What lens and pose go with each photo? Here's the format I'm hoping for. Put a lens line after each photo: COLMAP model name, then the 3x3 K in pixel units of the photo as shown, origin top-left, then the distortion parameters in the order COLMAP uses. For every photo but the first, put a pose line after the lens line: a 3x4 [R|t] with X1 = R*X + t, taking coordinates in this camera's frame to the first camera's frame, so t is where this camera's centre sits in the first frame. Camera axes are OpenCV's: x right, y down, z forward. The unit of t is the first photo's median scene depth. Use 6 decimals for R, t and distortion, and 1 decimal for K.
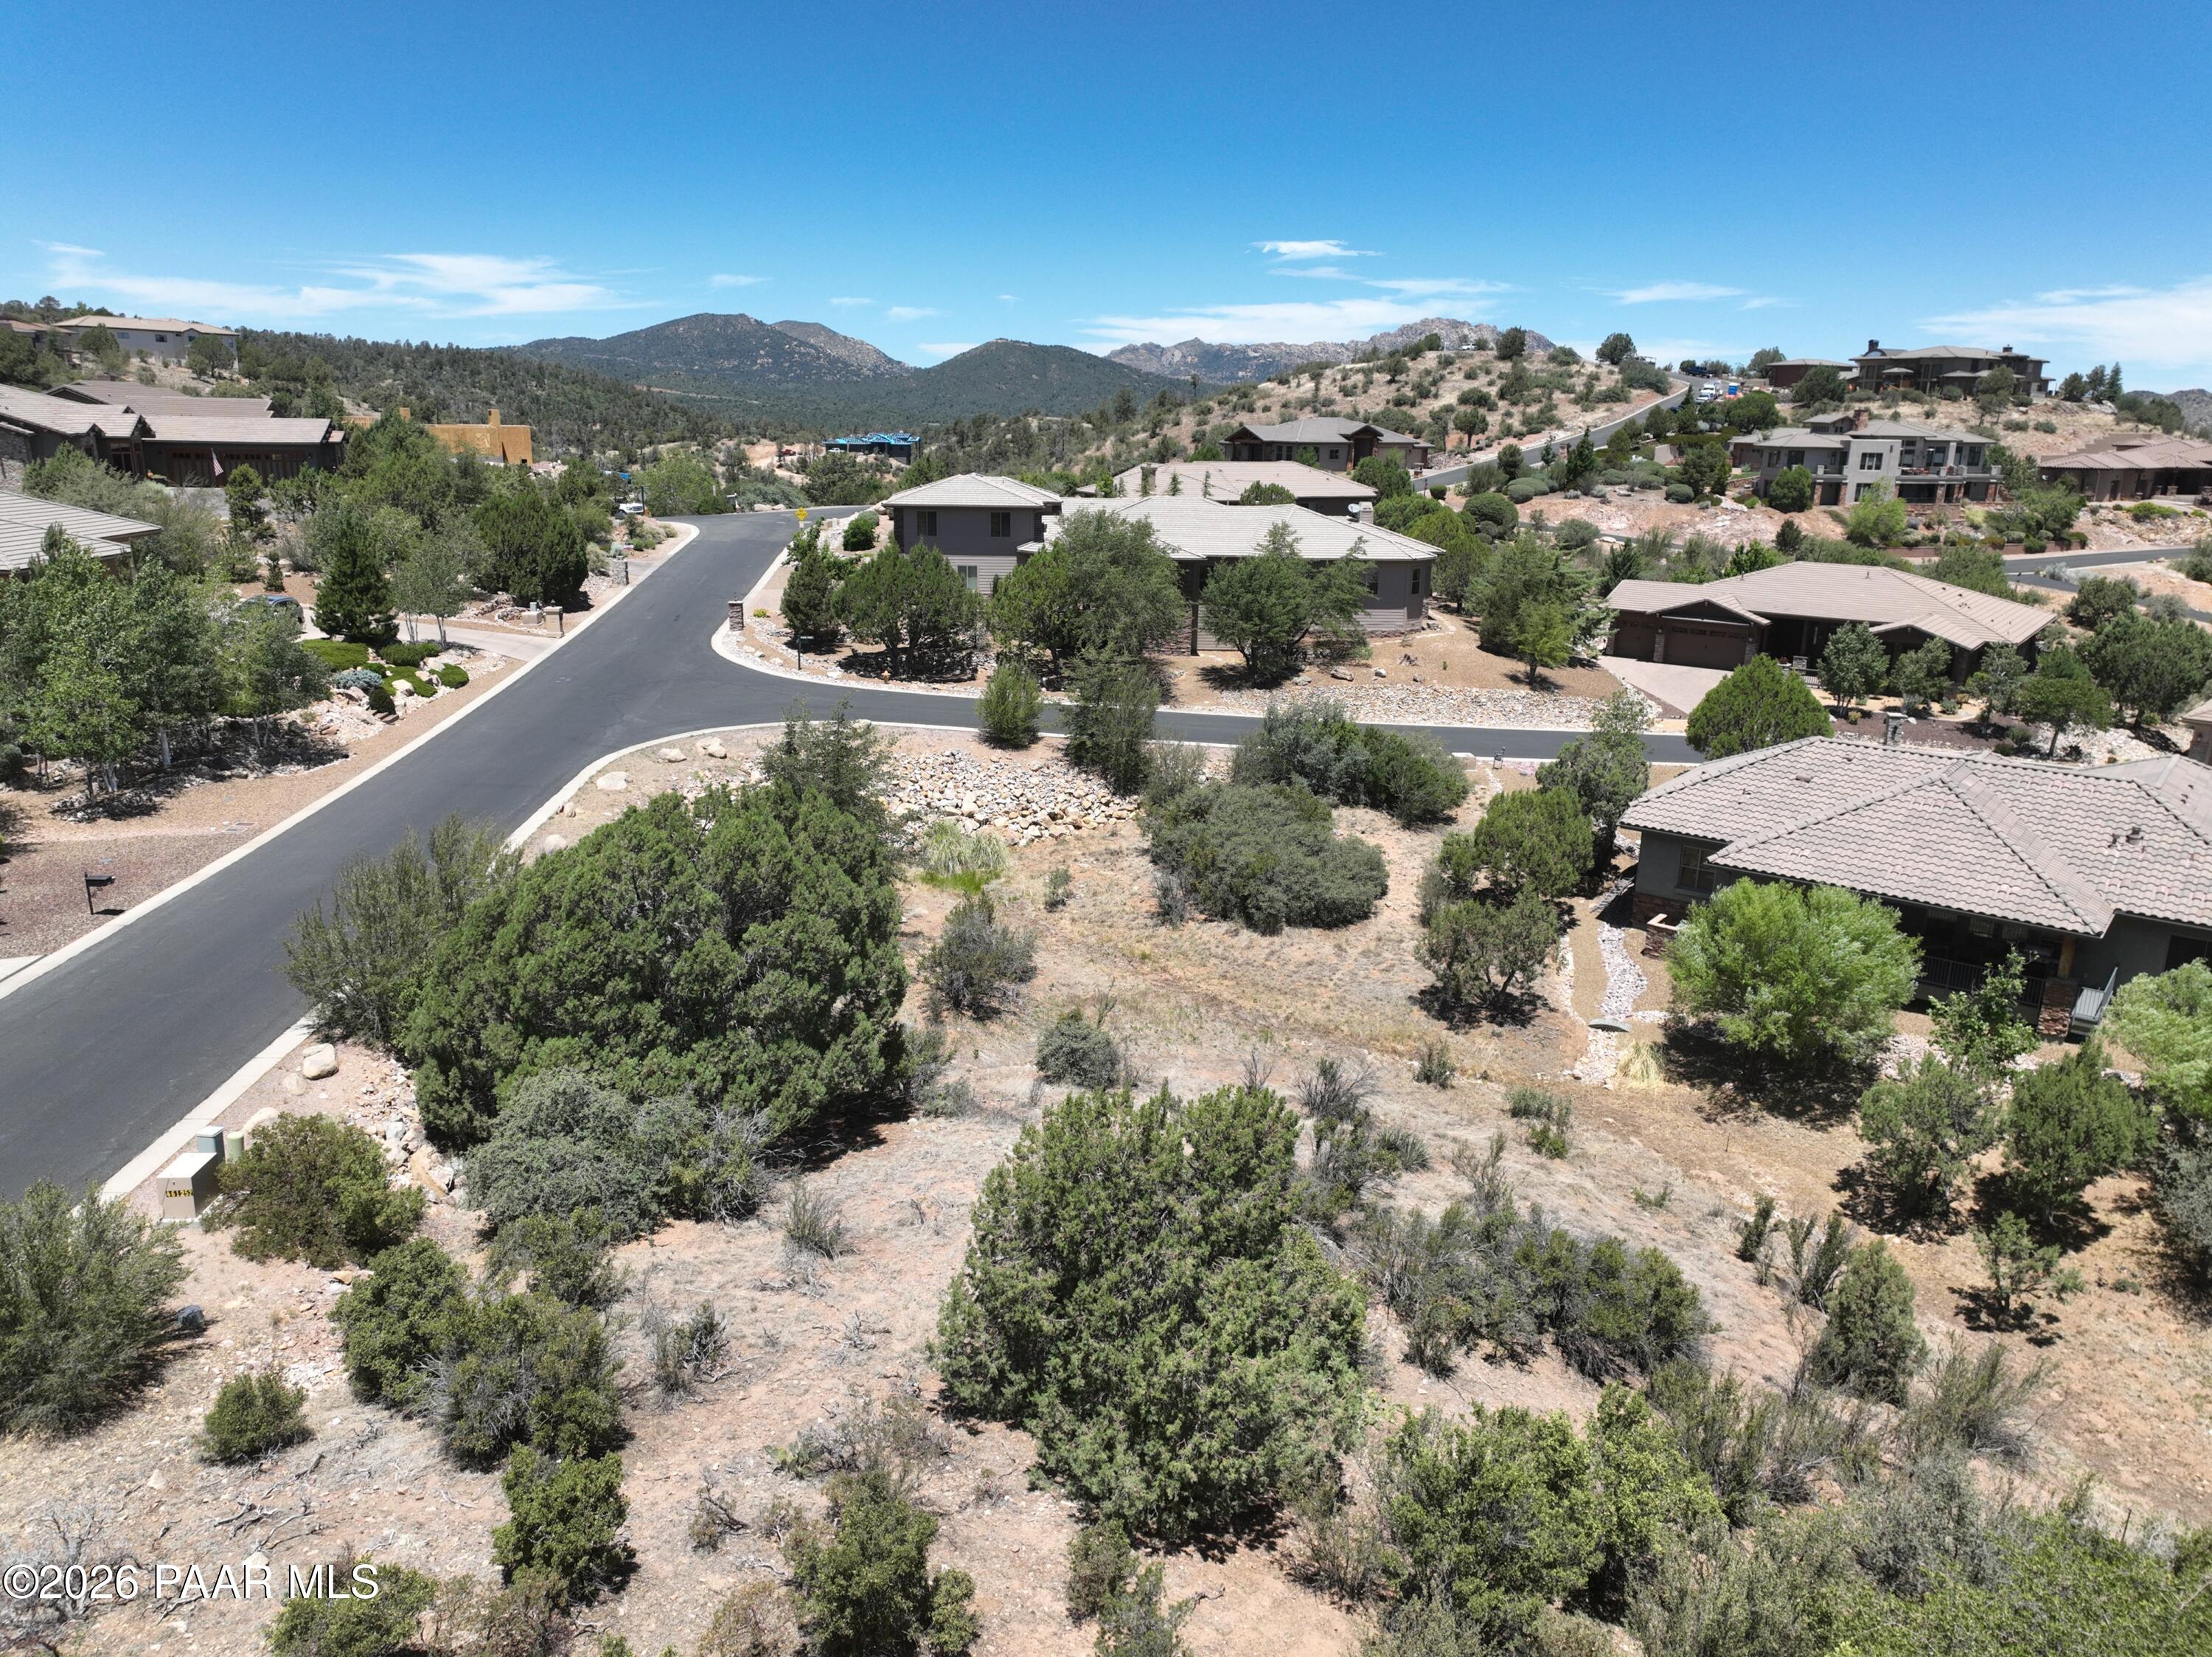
lens RADIAL K [[1558.5, 0, 1108.2], [0, 1558.5, 822.3], [0, 0, 1]] dist [-0.006174, 0.022054]
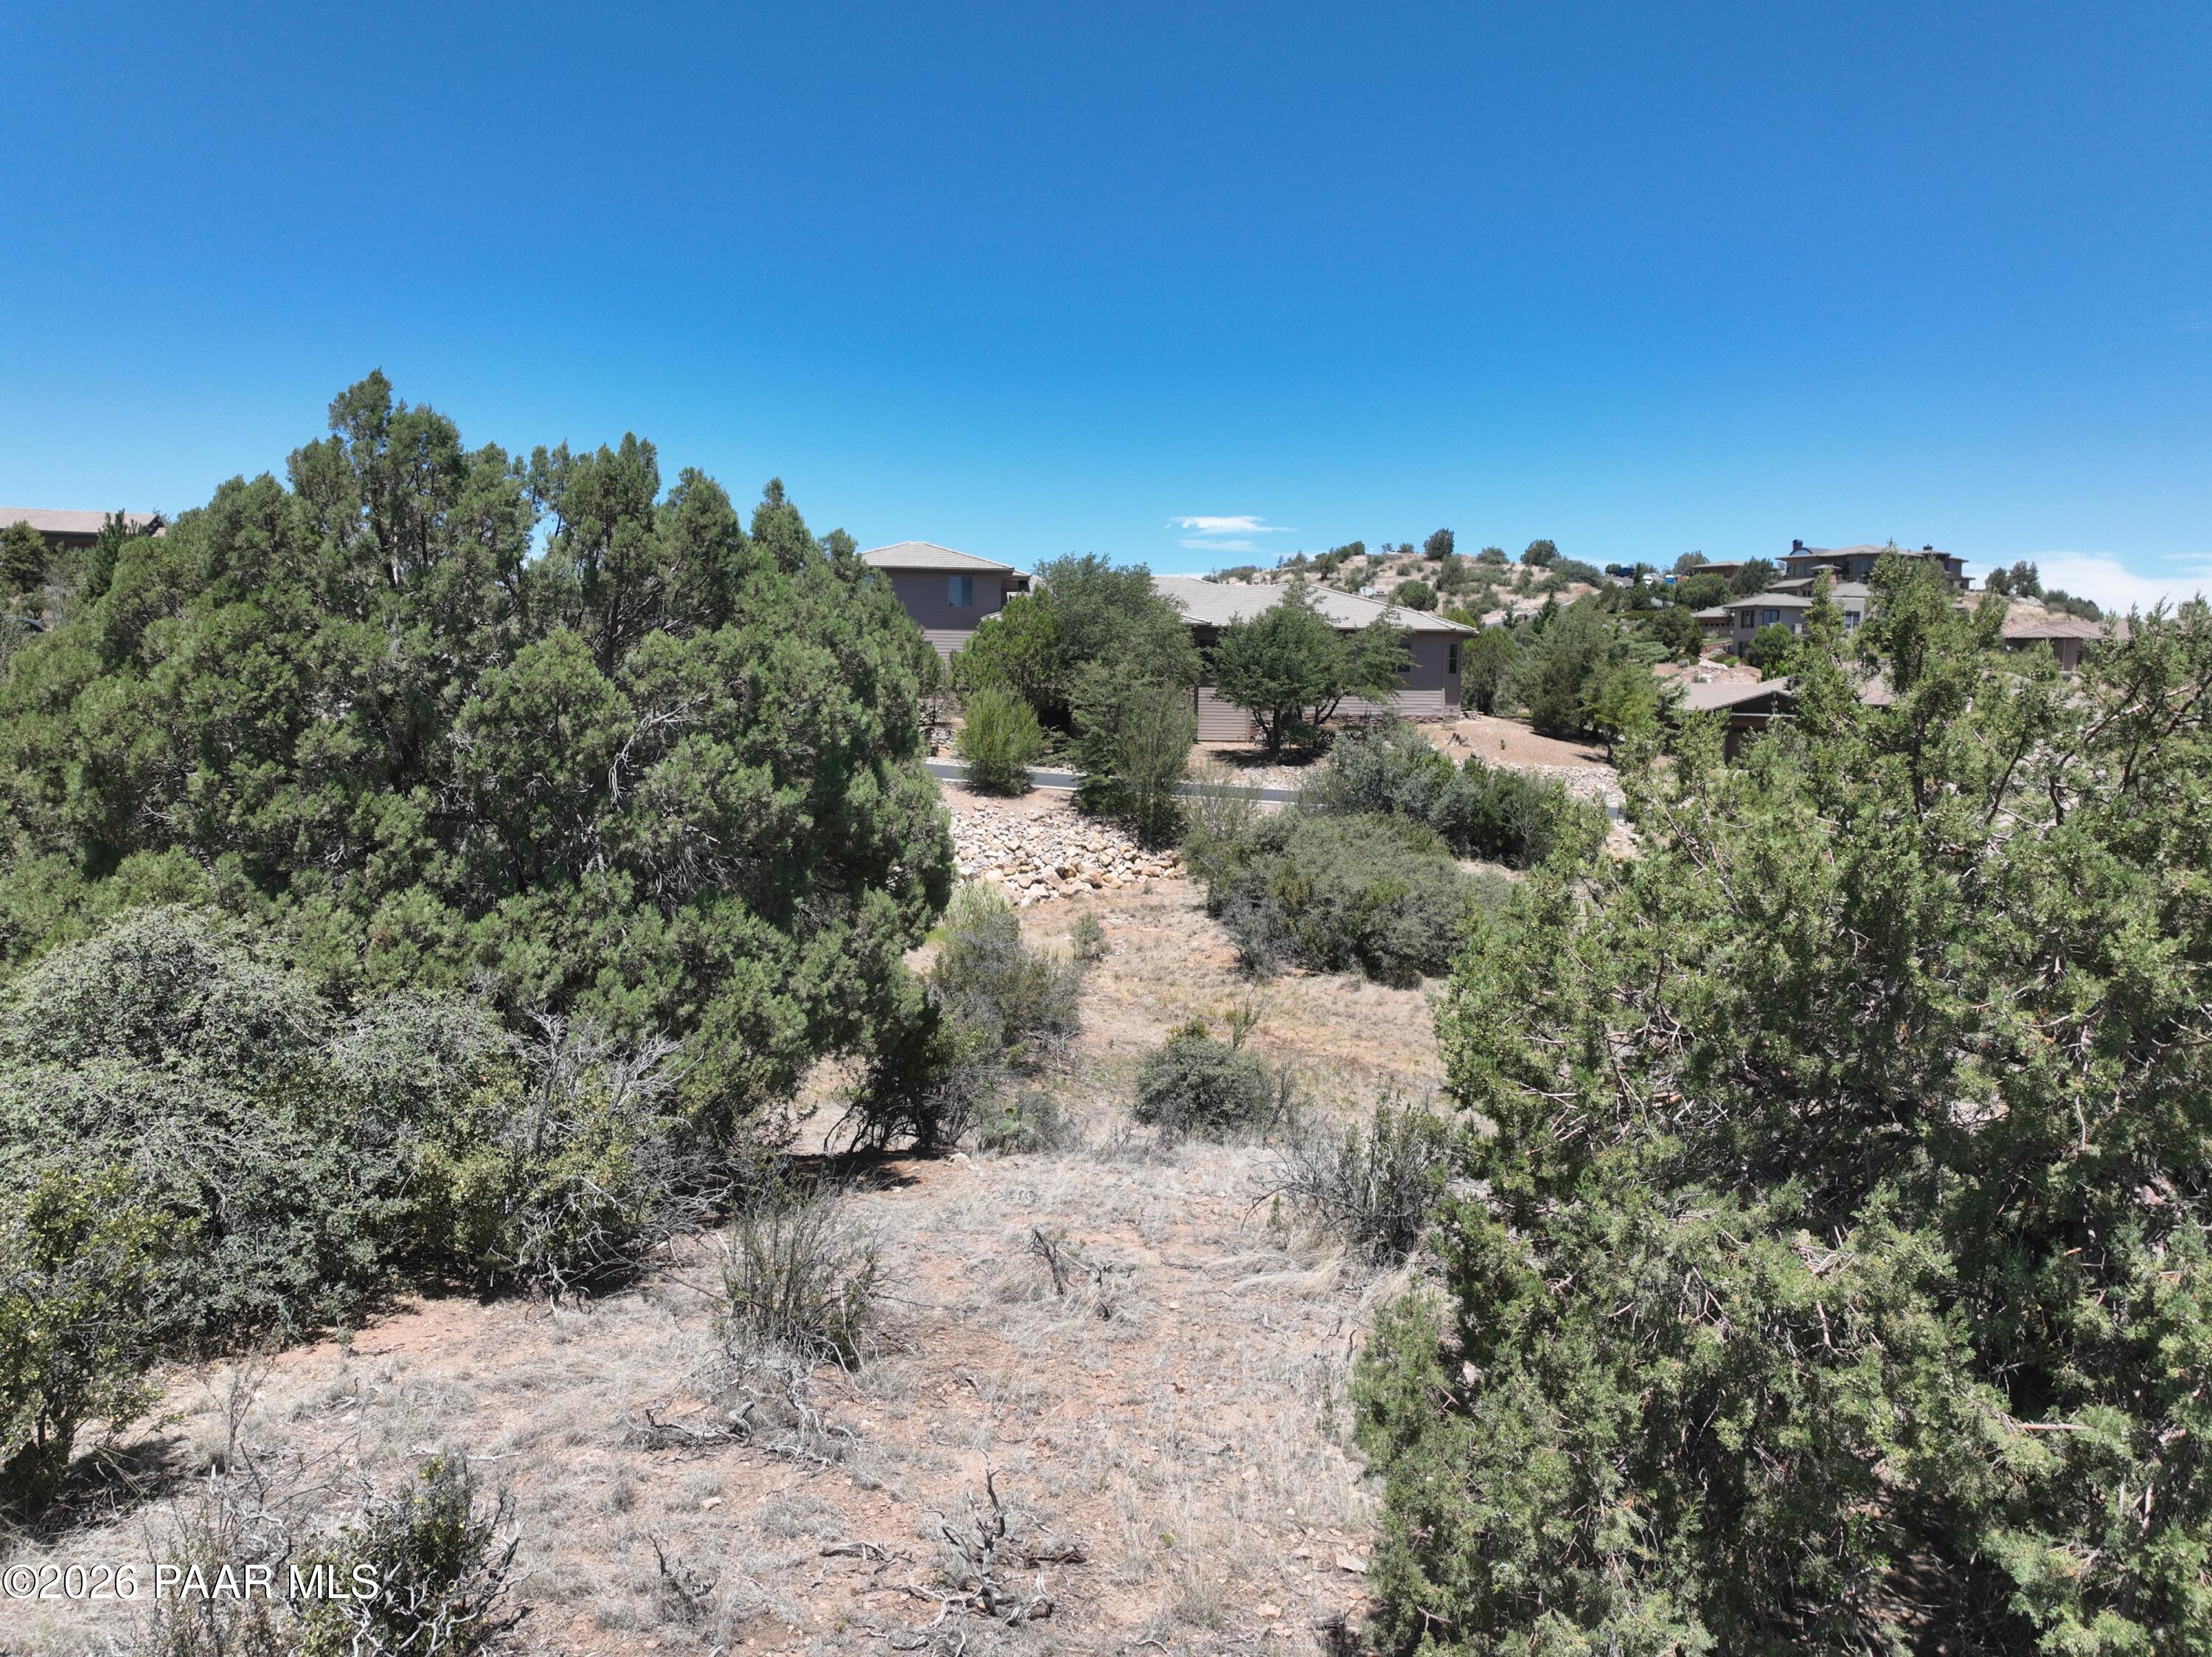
lens RADIAL K [[1558.5, 0, 1109.1], [0, 1558.5, 832.4], [0, 0, 1]] dist [-0.006174, 0.022054]
pose [[0.997959, -0.008686, 0.063266, -0.060681], [0.018460, 0.987648, -0.155600, 0.093576], [-0.061133, 0.156450, 0.985792, 0.270468]]
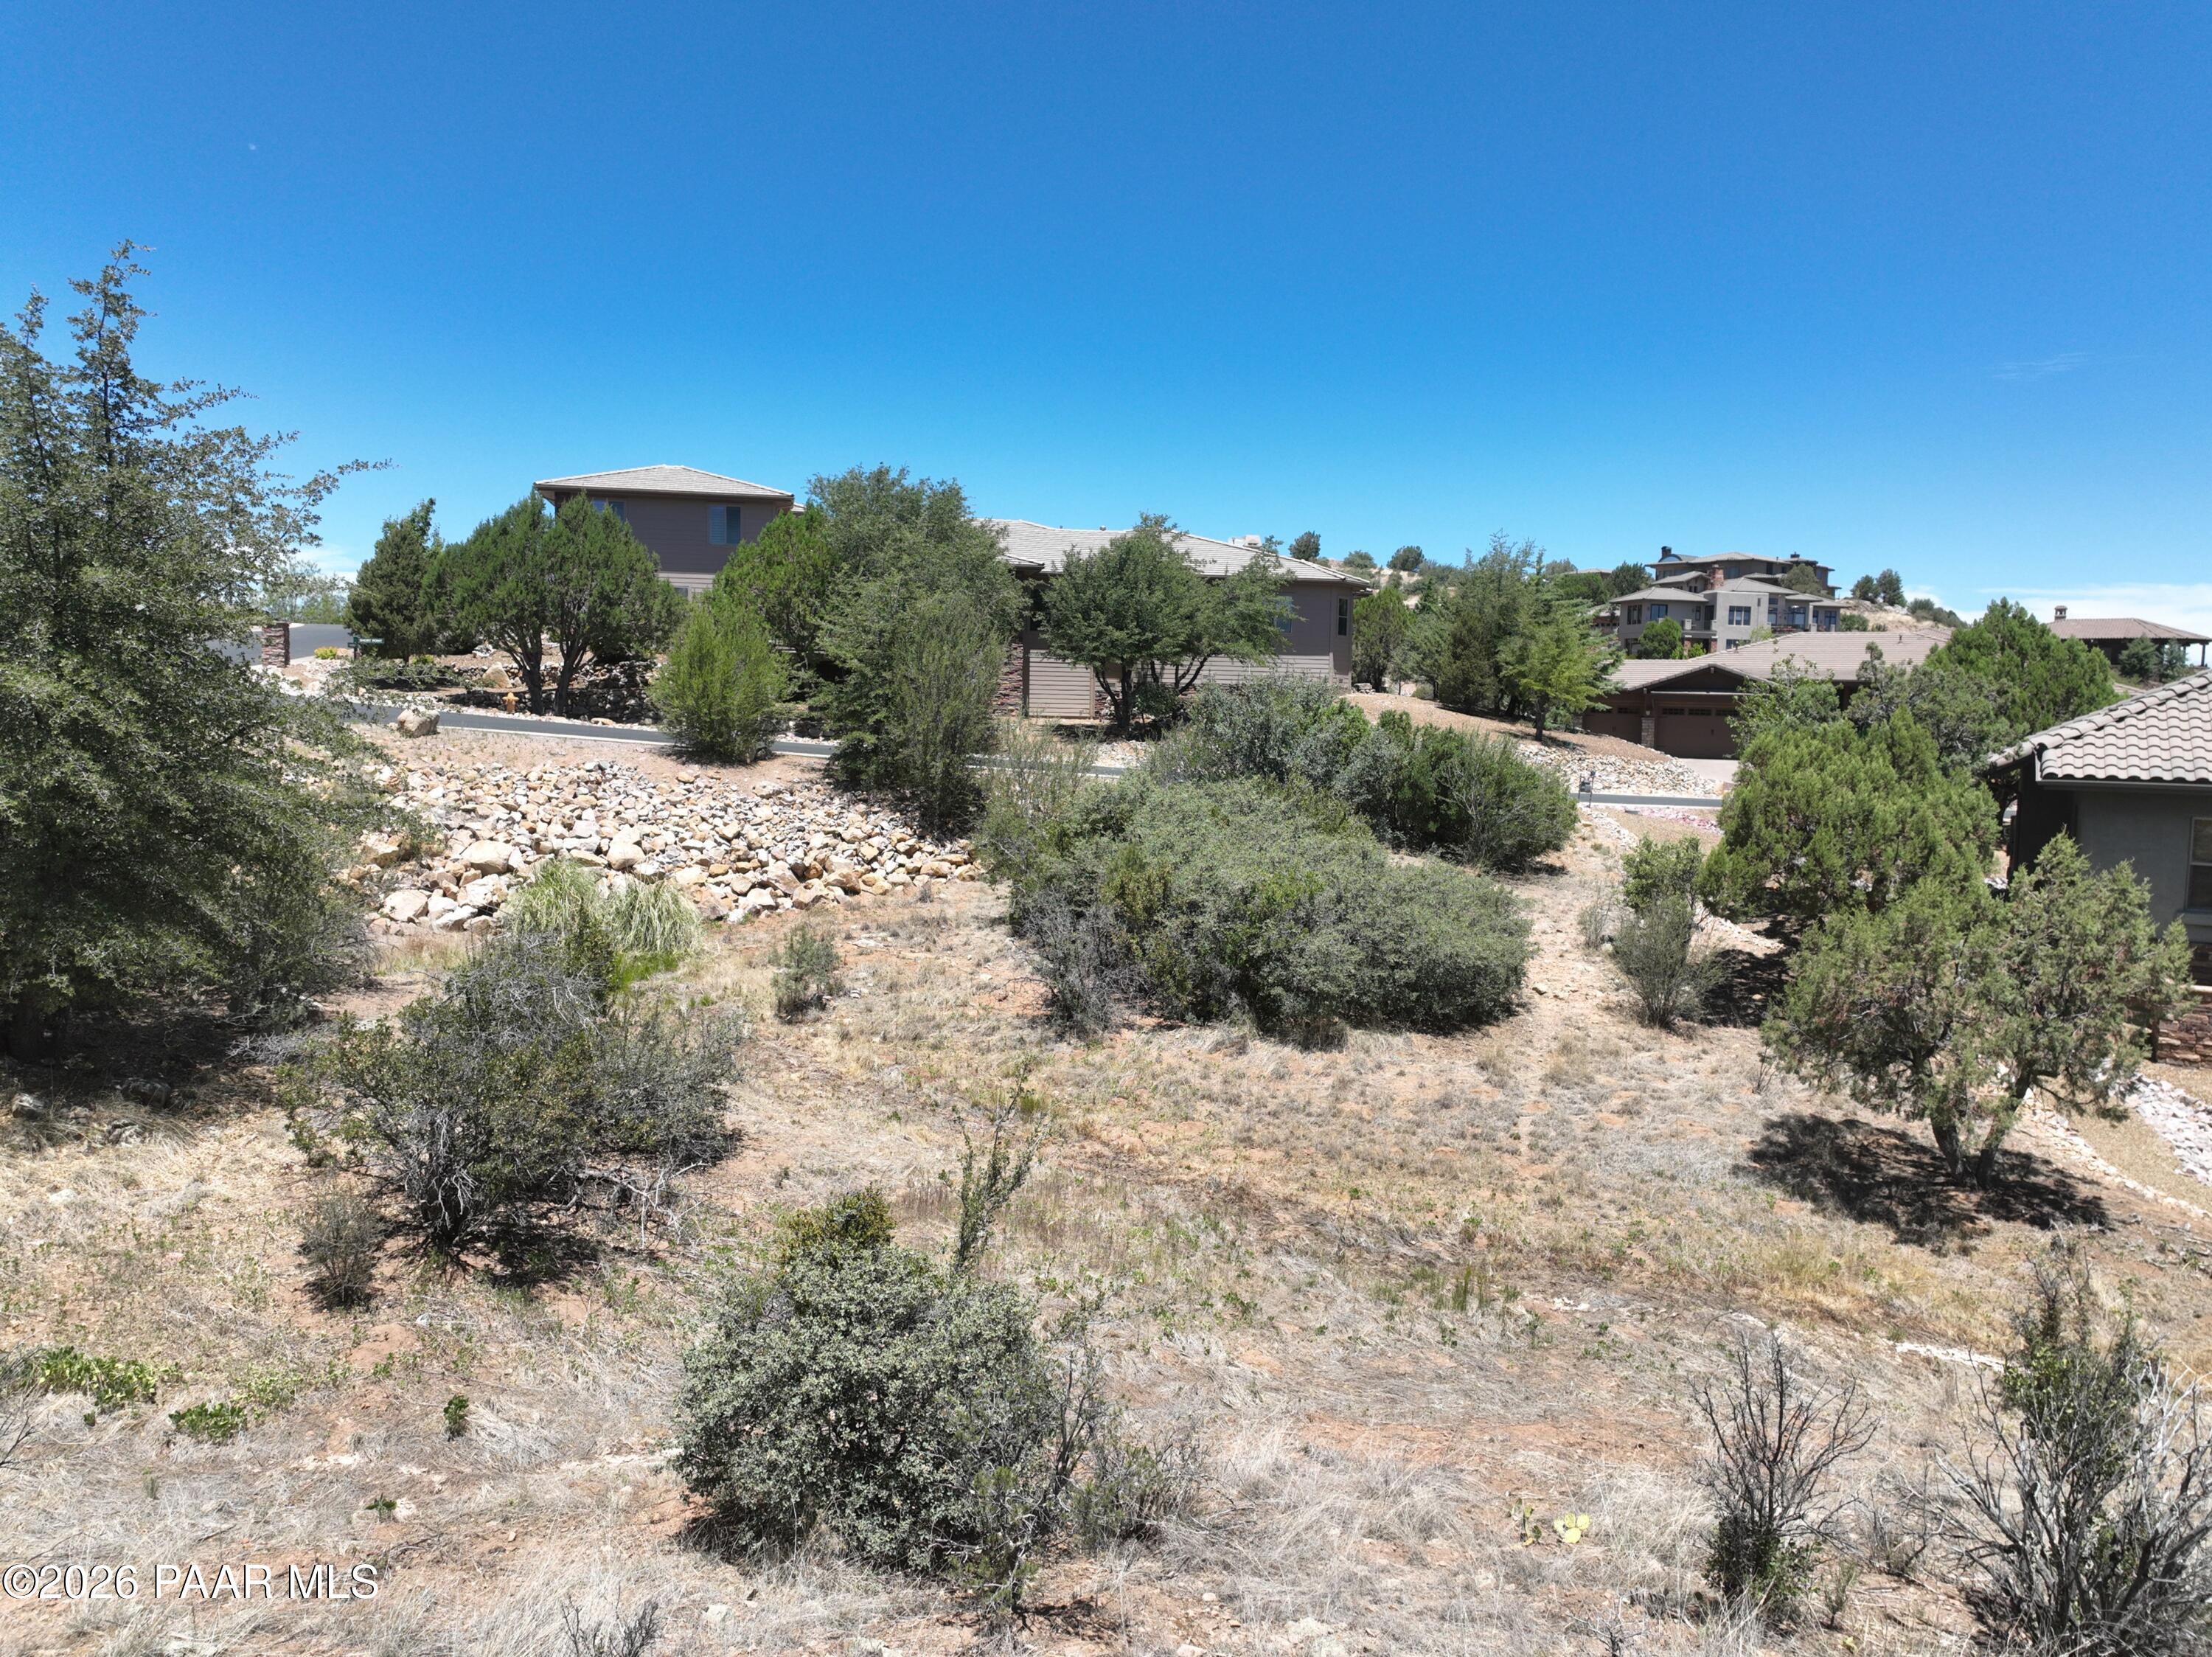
lens RADIAL K [[1558.5, 0, 1105.6], [0, 1558.5, 815.6], [0, 0, 1]] dist [-0.006174, 0.022054]
pose [[0.989026, -0.010672, 0.147359, -0.012374], [0.037204, 0.983237, -0.178494, 0.071448], [-0.142984, 0.182017, 0.972844, 0.505975]]
